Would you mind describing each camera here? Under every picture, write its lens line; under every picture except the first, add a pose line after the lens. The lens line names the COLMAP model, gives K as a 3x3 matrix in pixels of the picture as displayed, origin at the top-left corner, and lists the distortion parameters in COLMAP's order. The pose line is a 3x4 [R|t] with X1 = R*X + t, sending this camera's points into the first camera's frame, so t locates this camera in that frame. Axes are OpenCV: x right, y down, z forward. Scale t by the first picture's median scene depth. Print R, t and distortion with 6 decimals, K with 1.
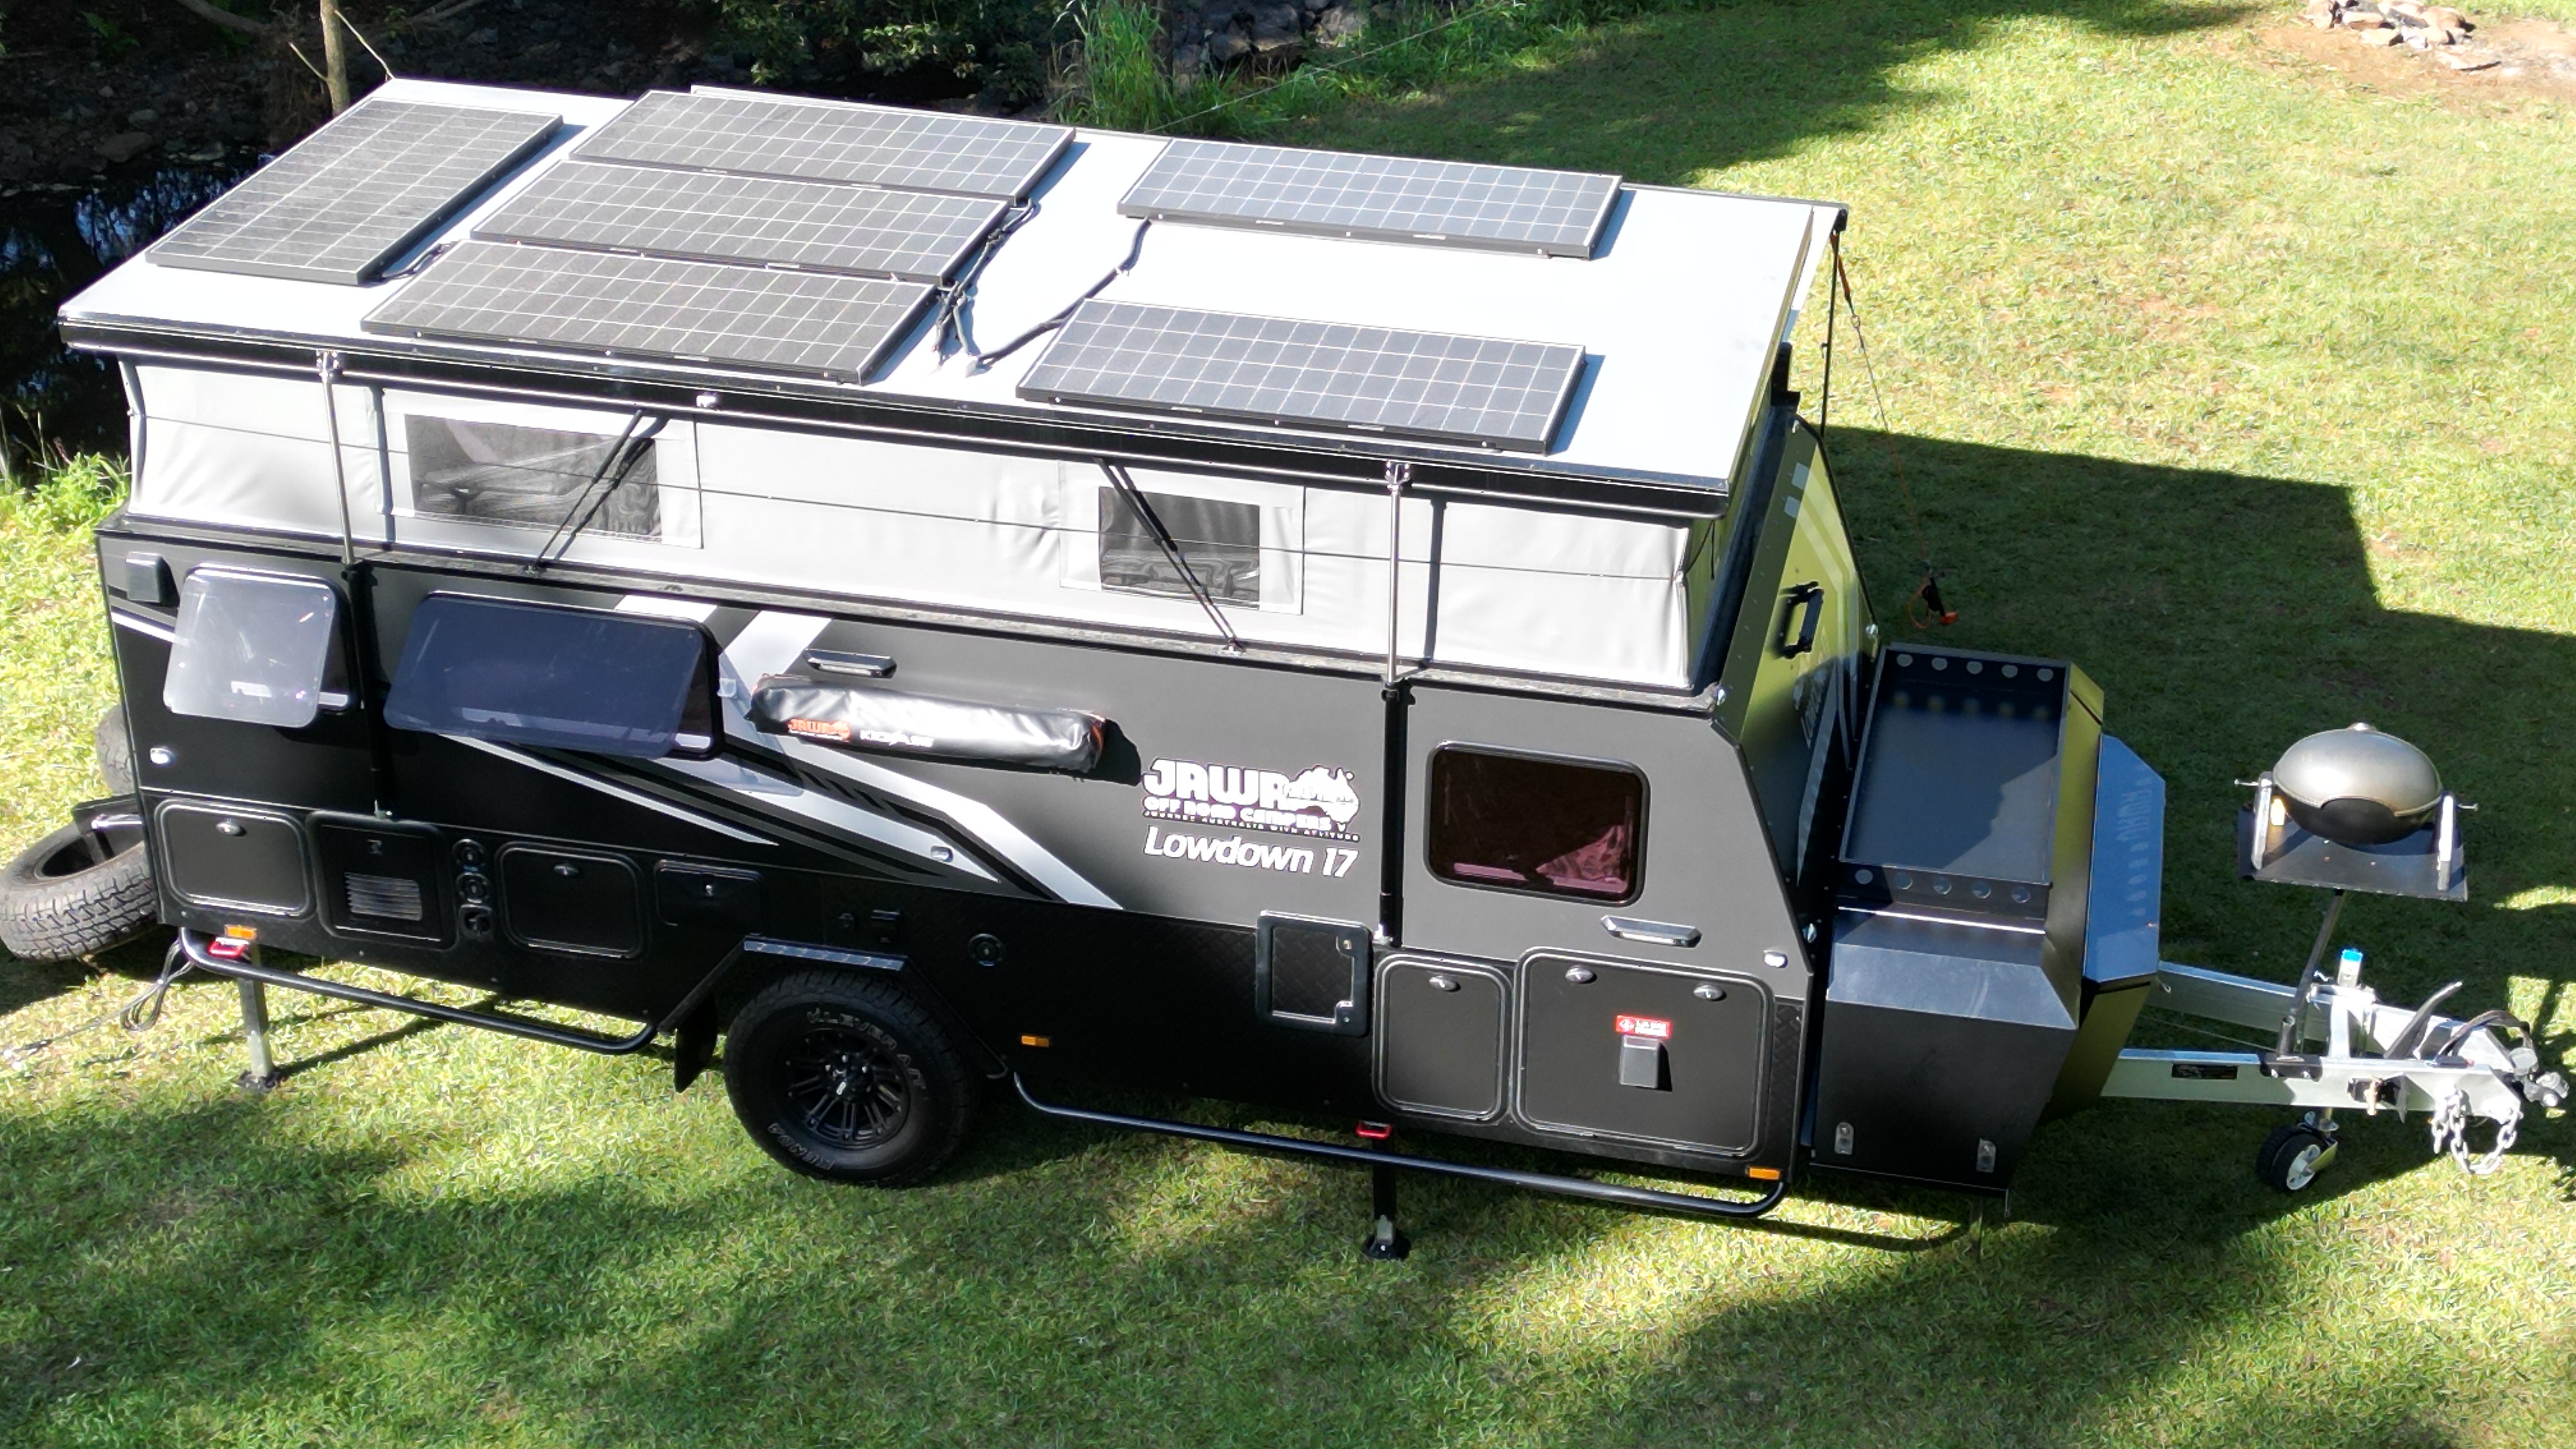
lens RADIAL K [[3665.1, 0, 1285.6], [0, 3665.1, 720.1], [0, 0, 1]] dist [0.090578, 0.000000]
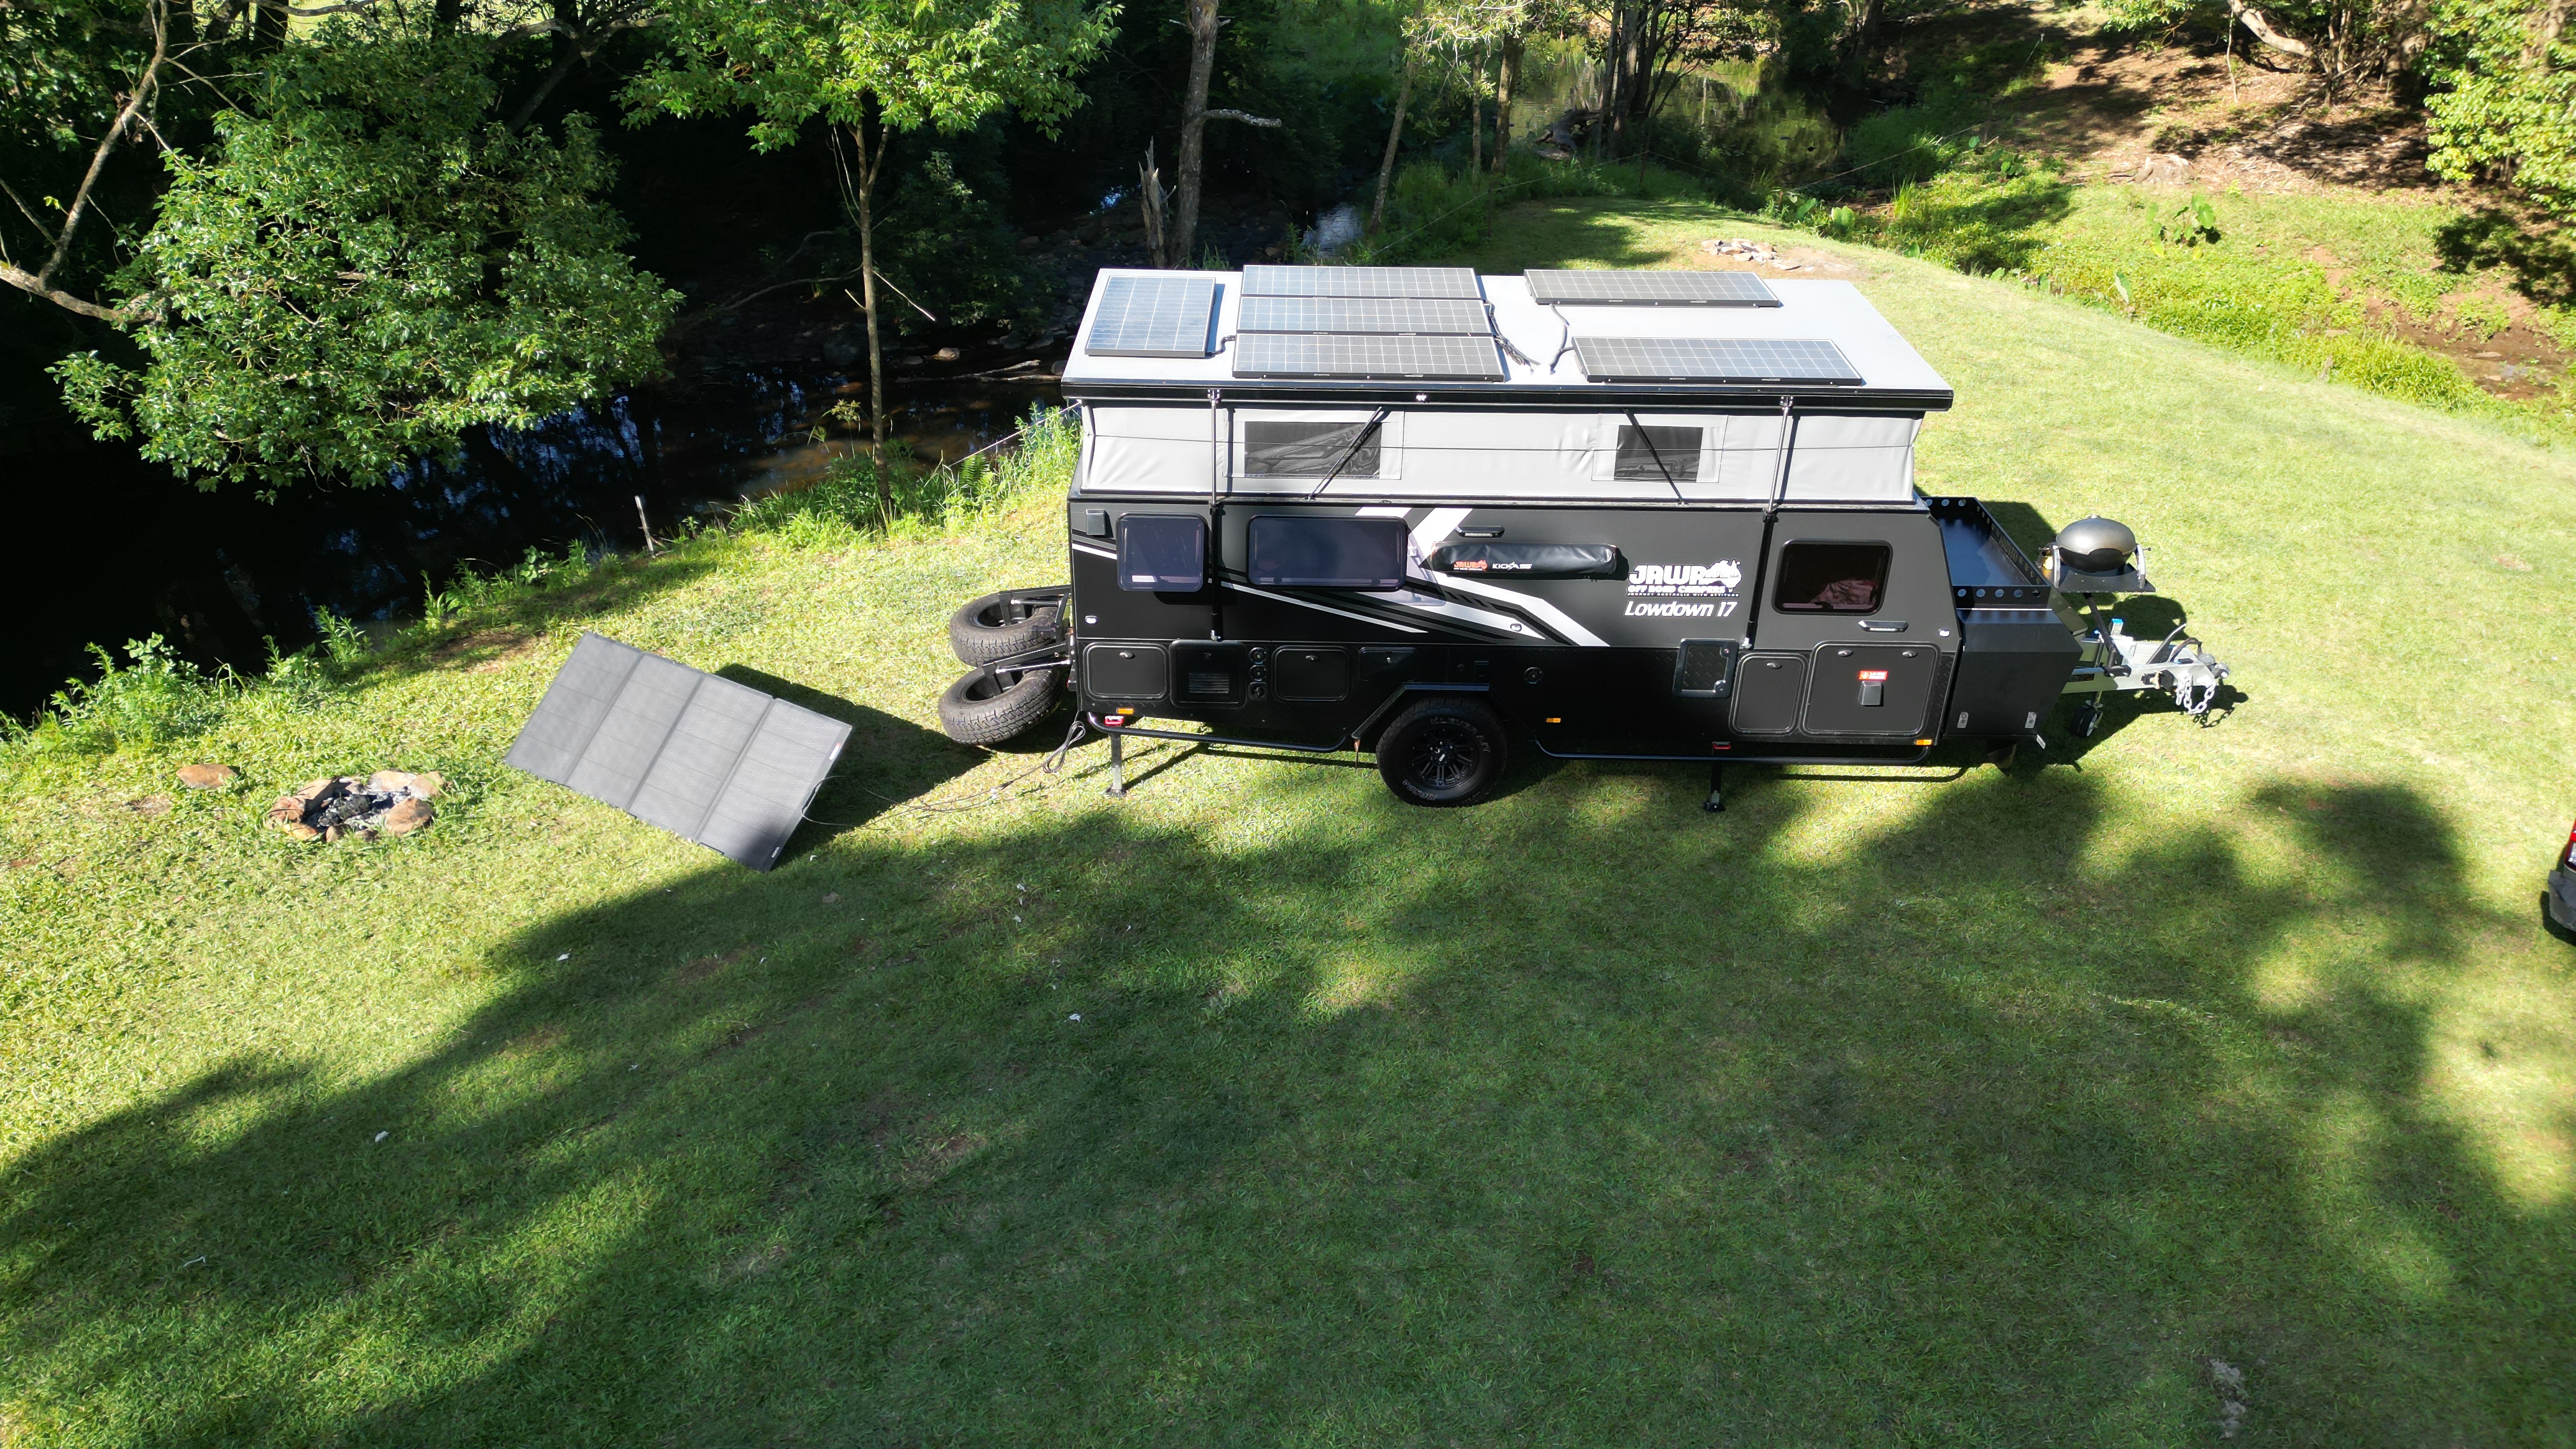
lens RADIAL K [[1836.3, 0, 1279.2], [0, 1836.3, 736.6], [0, 0, 1]] dist [0.047869, -0.028107]
pose [[0.977195, -0.102017, 0.186232, -0.402357], [0.096365, 0.994575, 0.039178, 0.043225], [-0.189218, -0.020339, 0.981724, 0.048308]]
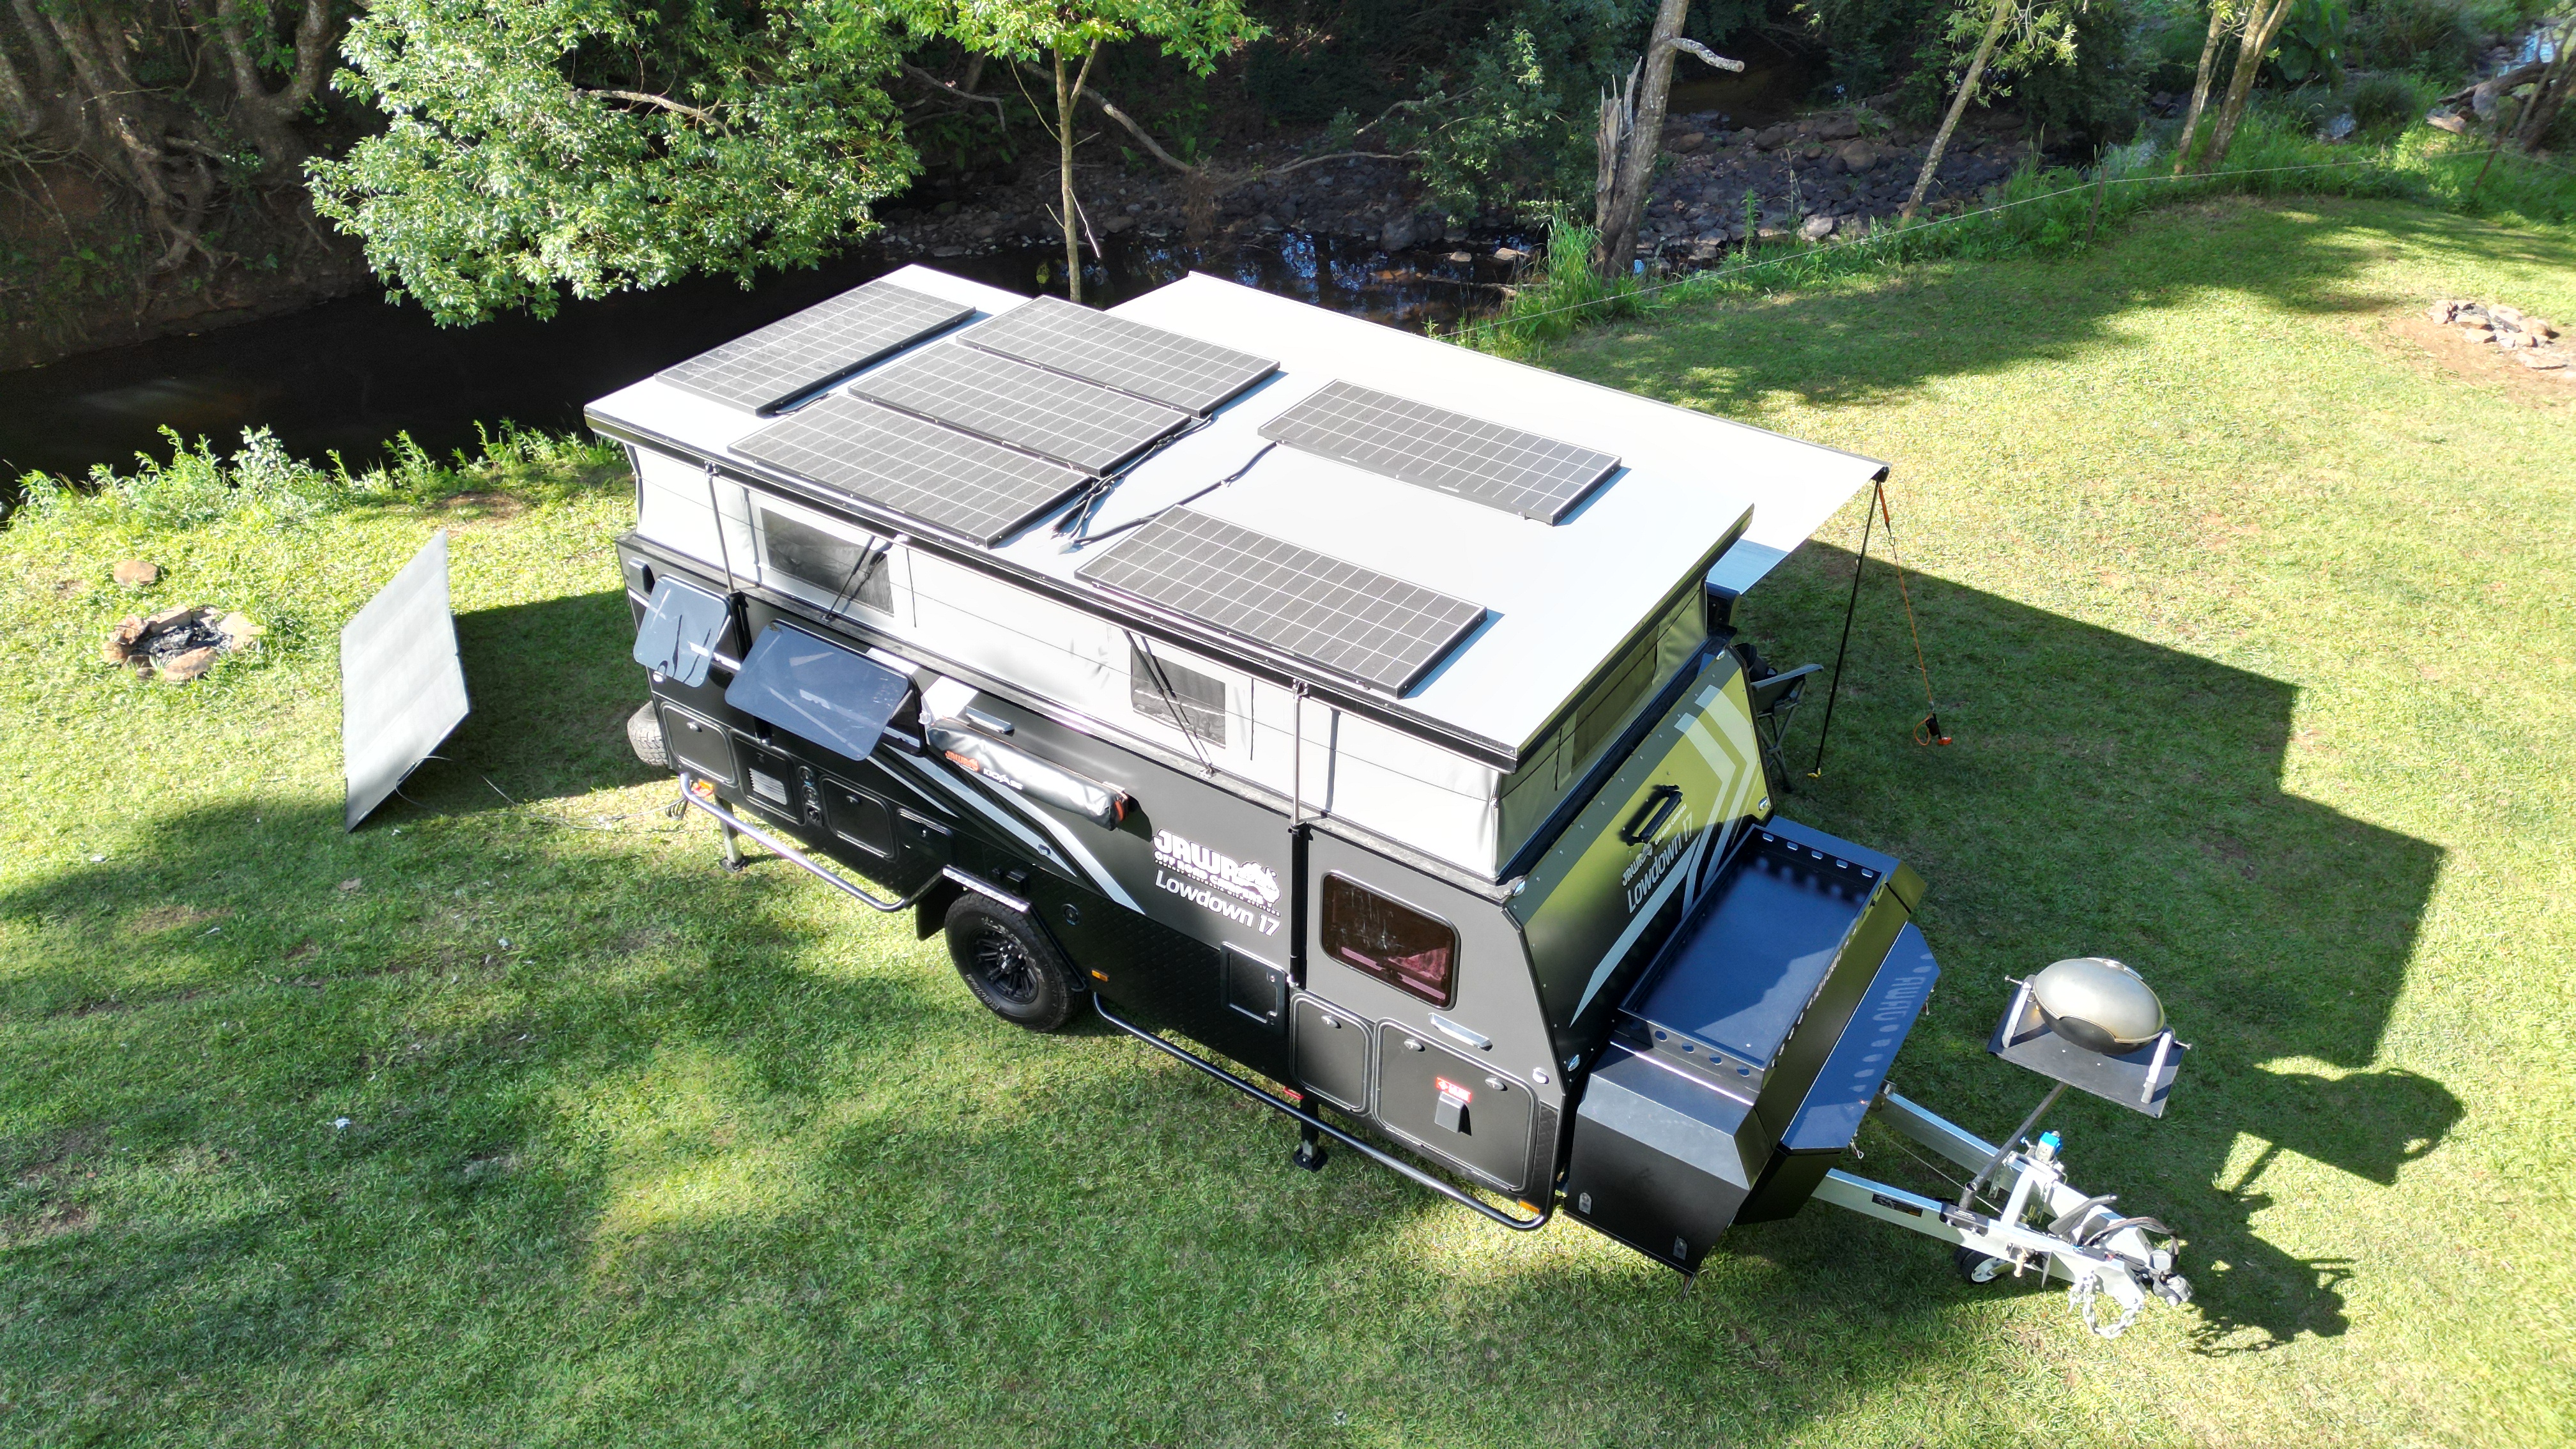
lens RADIAL K [[1836.3, 0, 1266.3], [0, 1836.3, 717.6], [0, 0, 1]] dist [0.047869, -0.028107]
pose [[0.936503, 0.195580, -0.291052, 0.196997], [-0.161197, 0.977227, 0.137998, -0.133124], [0.311414, -0.082319, 0.946702, 0.312928]]
